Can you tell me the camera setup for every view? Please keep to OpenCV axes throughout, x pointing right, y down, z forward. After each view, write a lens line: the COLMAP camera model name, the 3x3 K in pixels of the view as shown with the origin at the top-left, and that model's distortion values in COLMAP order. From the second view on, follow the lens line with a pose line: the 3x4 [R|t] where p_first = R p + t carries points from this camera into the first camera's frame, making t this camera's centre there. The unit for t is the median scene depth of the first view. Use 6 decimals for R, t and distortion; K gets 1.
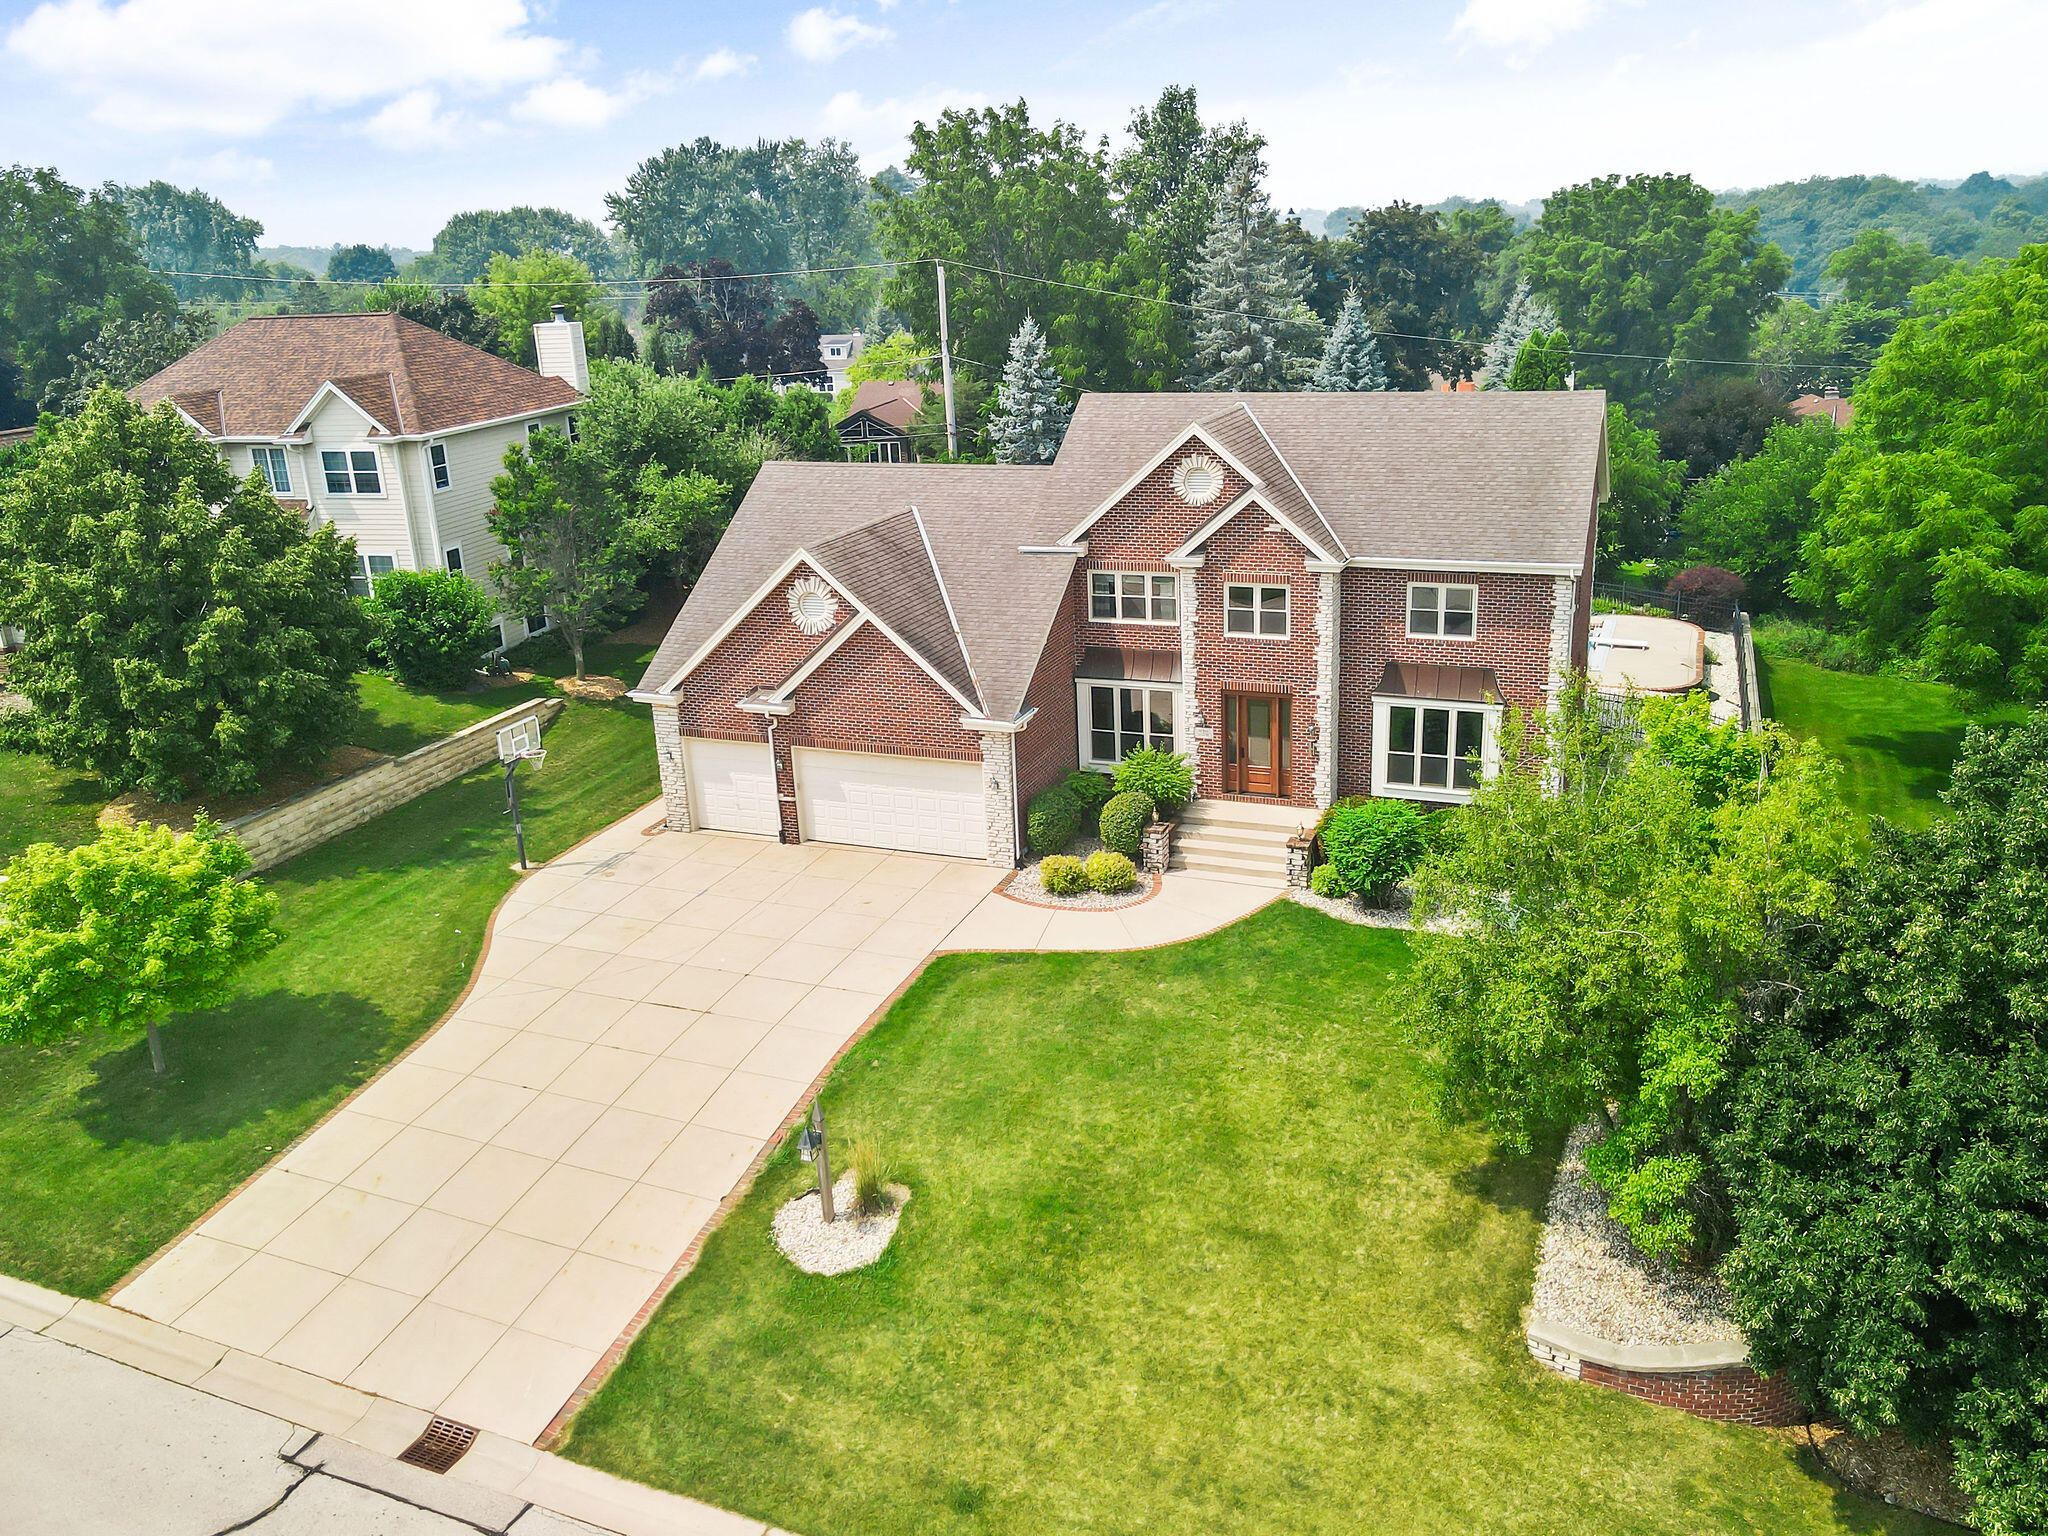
lens RADIAL K [[1542.3, 0, 1063.2], [0, 1542.3, 773.3], [0, 0, 1]] dist [0.004271, 0.002815]
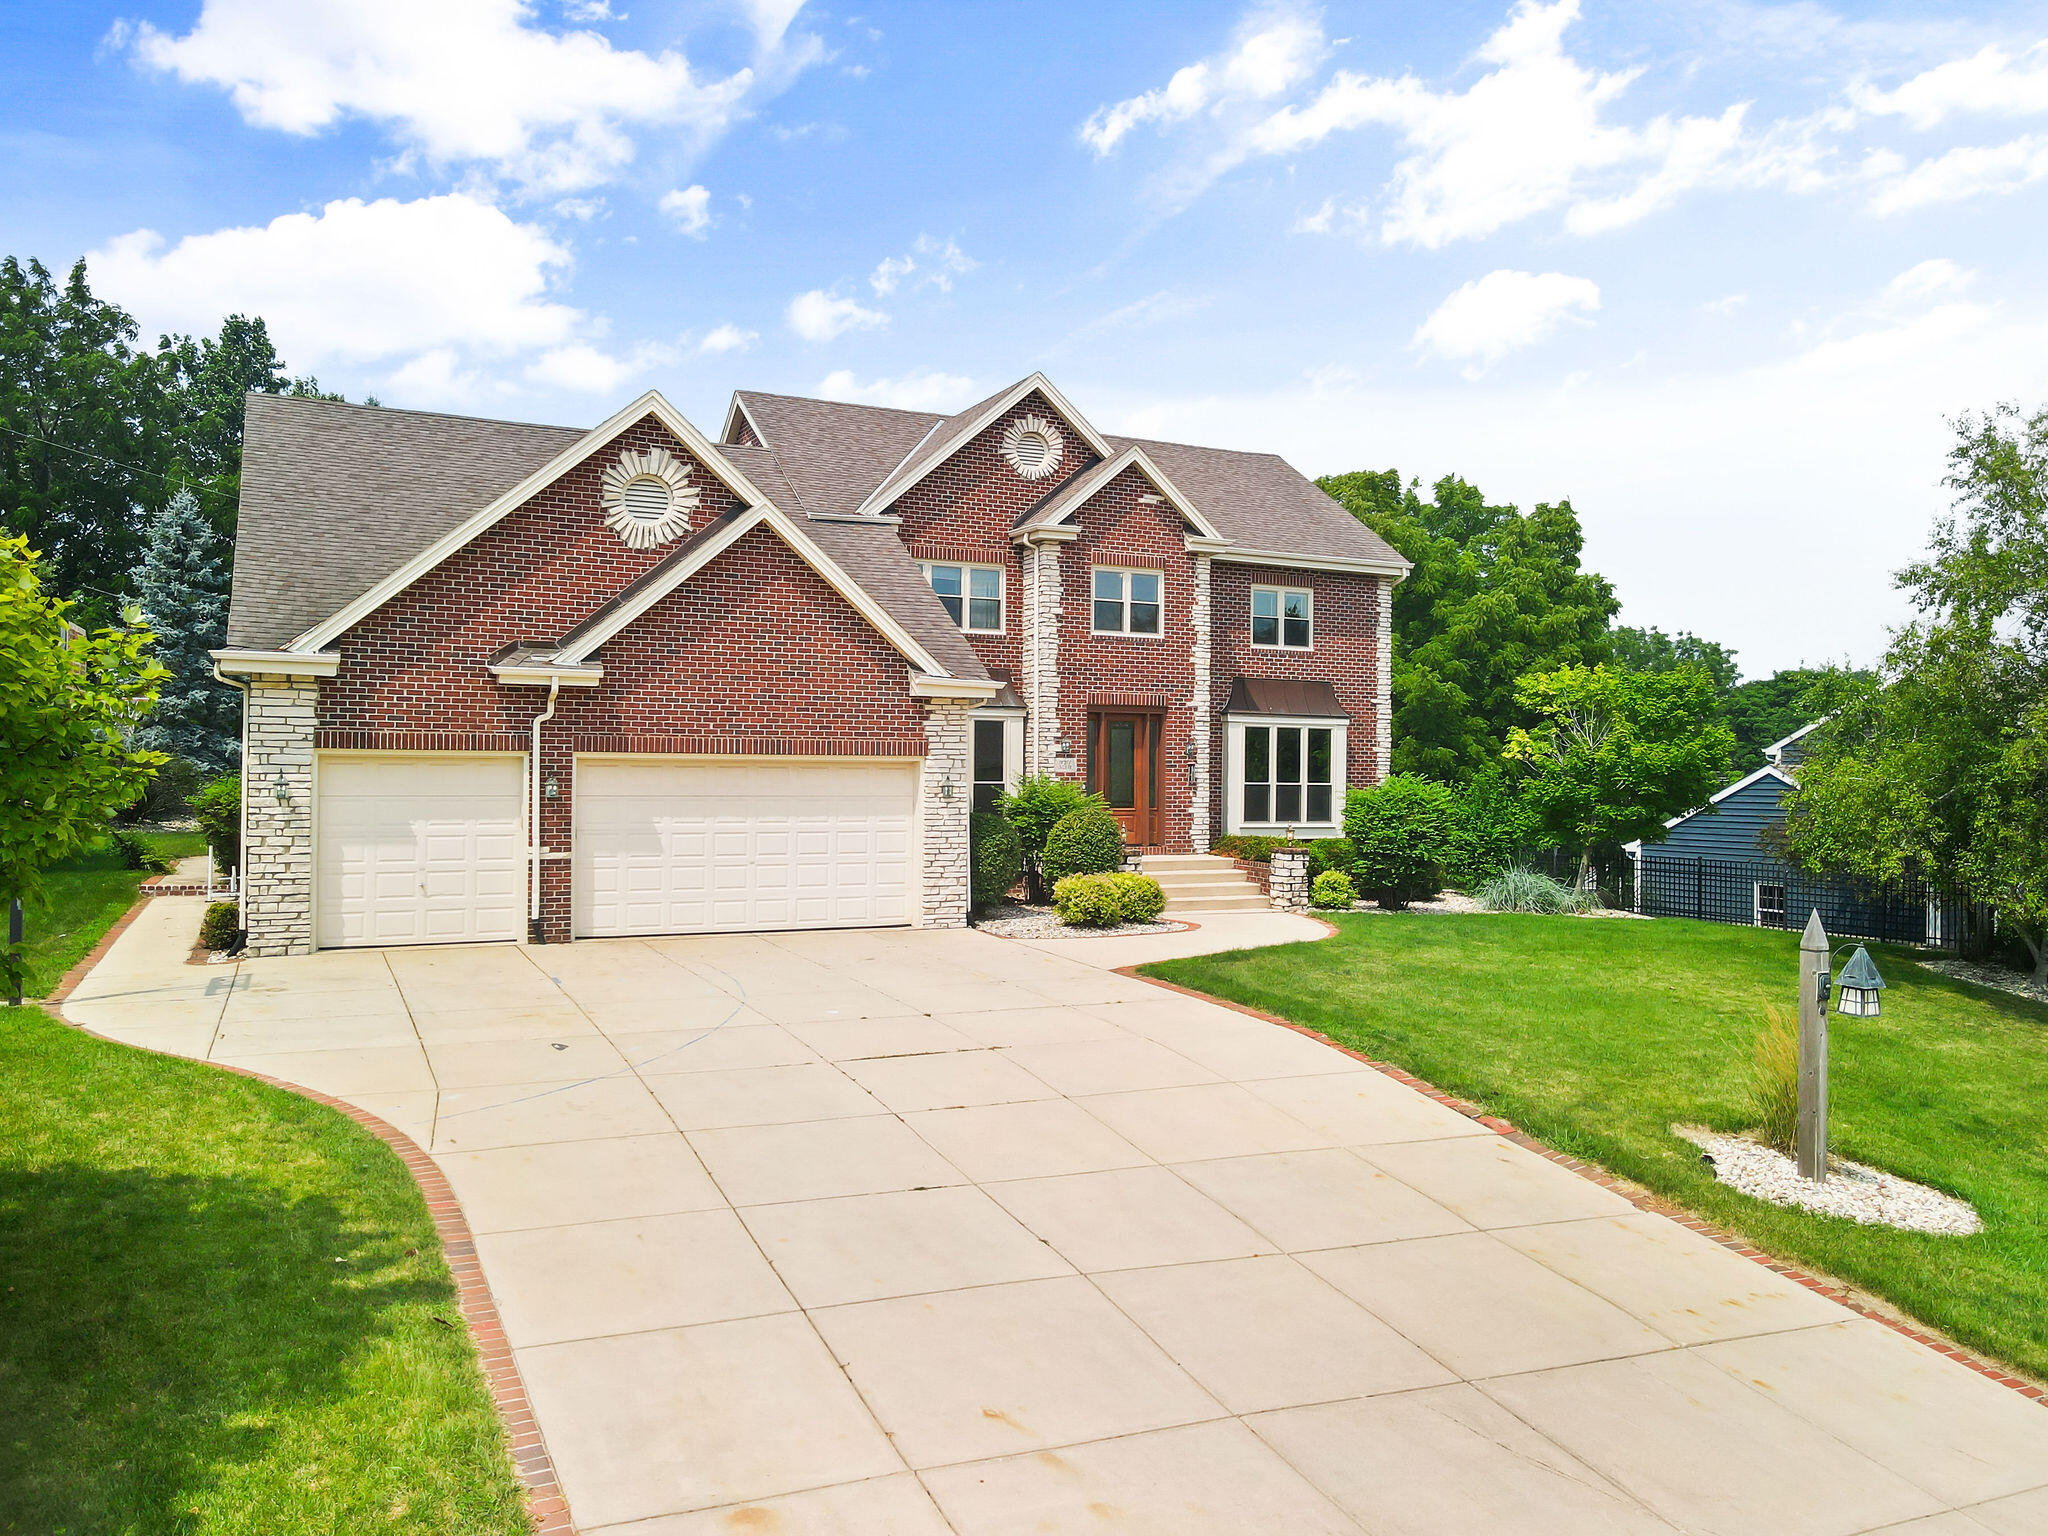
lens RADIAL K [[1509.9, 0, 1045.4], [0, 1509.9, 762.8], [0, 0, 1]] dist [-0.000374, 0.002897]
pose [[0.675684, 0.047587, 0.735654, -0.480528], [0.203705, 0.947007, -0.248357, 0.161551], [-0.708488, 0.317667, 0.630184, 0.560466]]
